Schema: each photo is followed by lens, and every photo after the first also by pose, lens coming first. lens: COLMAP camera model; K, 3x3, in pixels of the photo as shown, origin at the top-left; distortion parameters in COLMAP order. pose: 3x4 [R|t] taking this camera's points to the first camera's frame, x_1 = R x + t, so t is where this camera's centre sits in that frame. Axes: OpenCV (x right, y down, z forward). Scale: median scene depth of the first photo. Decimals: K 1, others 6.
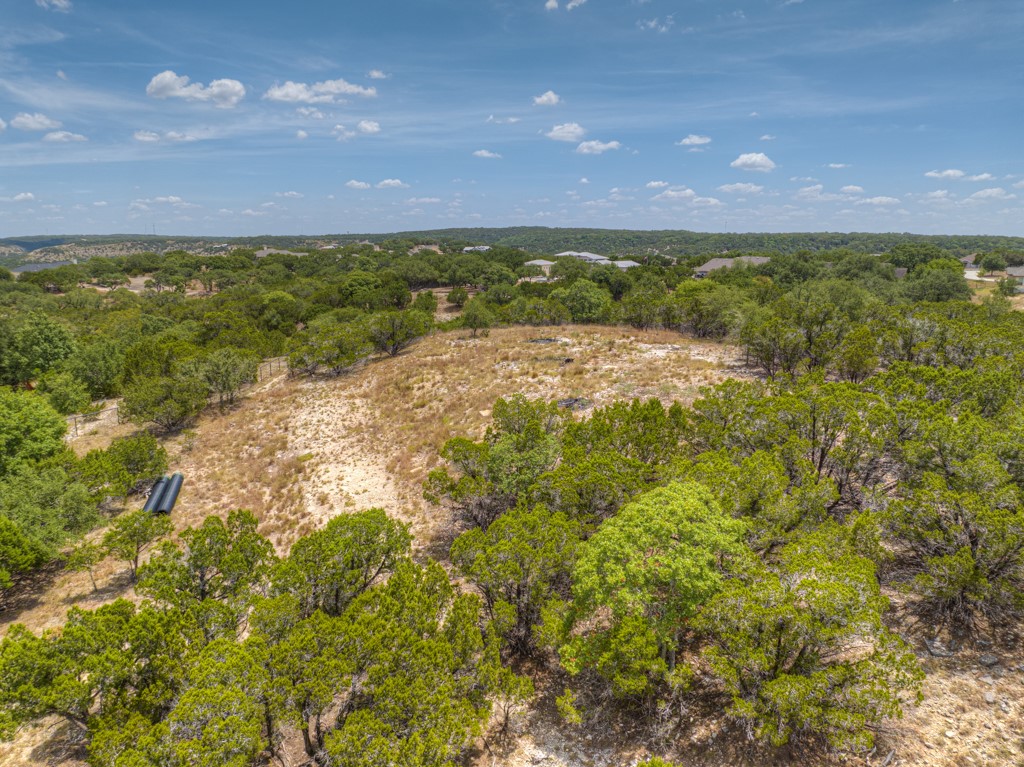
lens RADIAL K [[721.4, 0, 512.6], [0, 721.4, 381.2], [0, 0, 1]] dist [-0.046536, 0.017395]
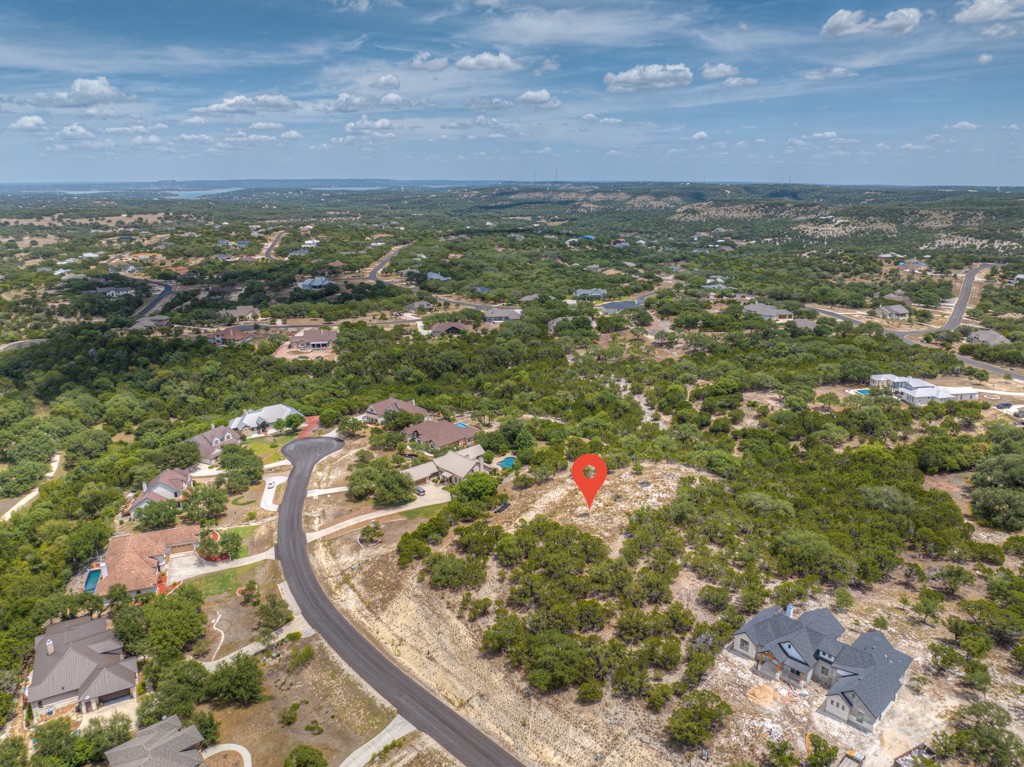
lens RADIAL K [[721.4, 0, 511.4], [0, 721.4, 385.9], [0, 0, 1]] dist [-0.046536, 0.017395]
pose [[0.670883, 0.207014, -0.712083, 0.766158], [-0.139155, 0.978331, 0.153312, -0.375495], [0.728390, -0.003764, 0.685152, -0.628232]]
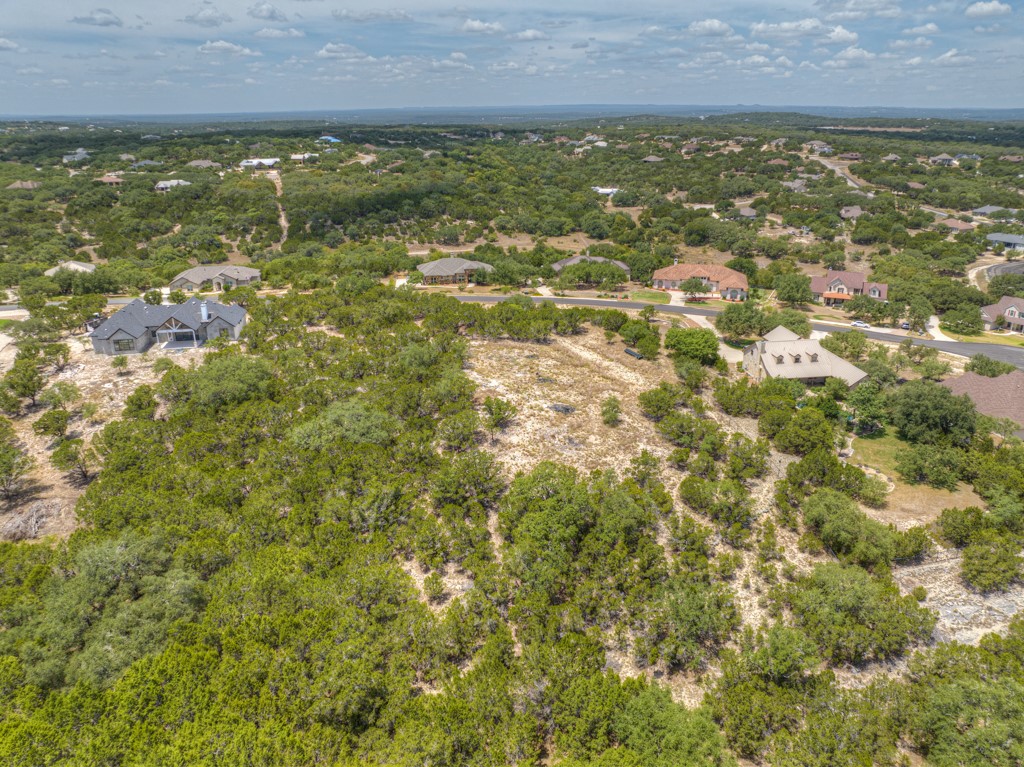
lens RADIAL K [[721.4, 0, 512.6], [0, 721.4, 379.6], [0, 0, 1]] dist [-0.046536, 0.017395]
pose [[-0.993219, 0.044124, -0.107556, 0.145486], [-0.019231, 0.850072, 0.526315, -0.436954], [0.114653, 0.524814, -0.843460, 1.064216]]
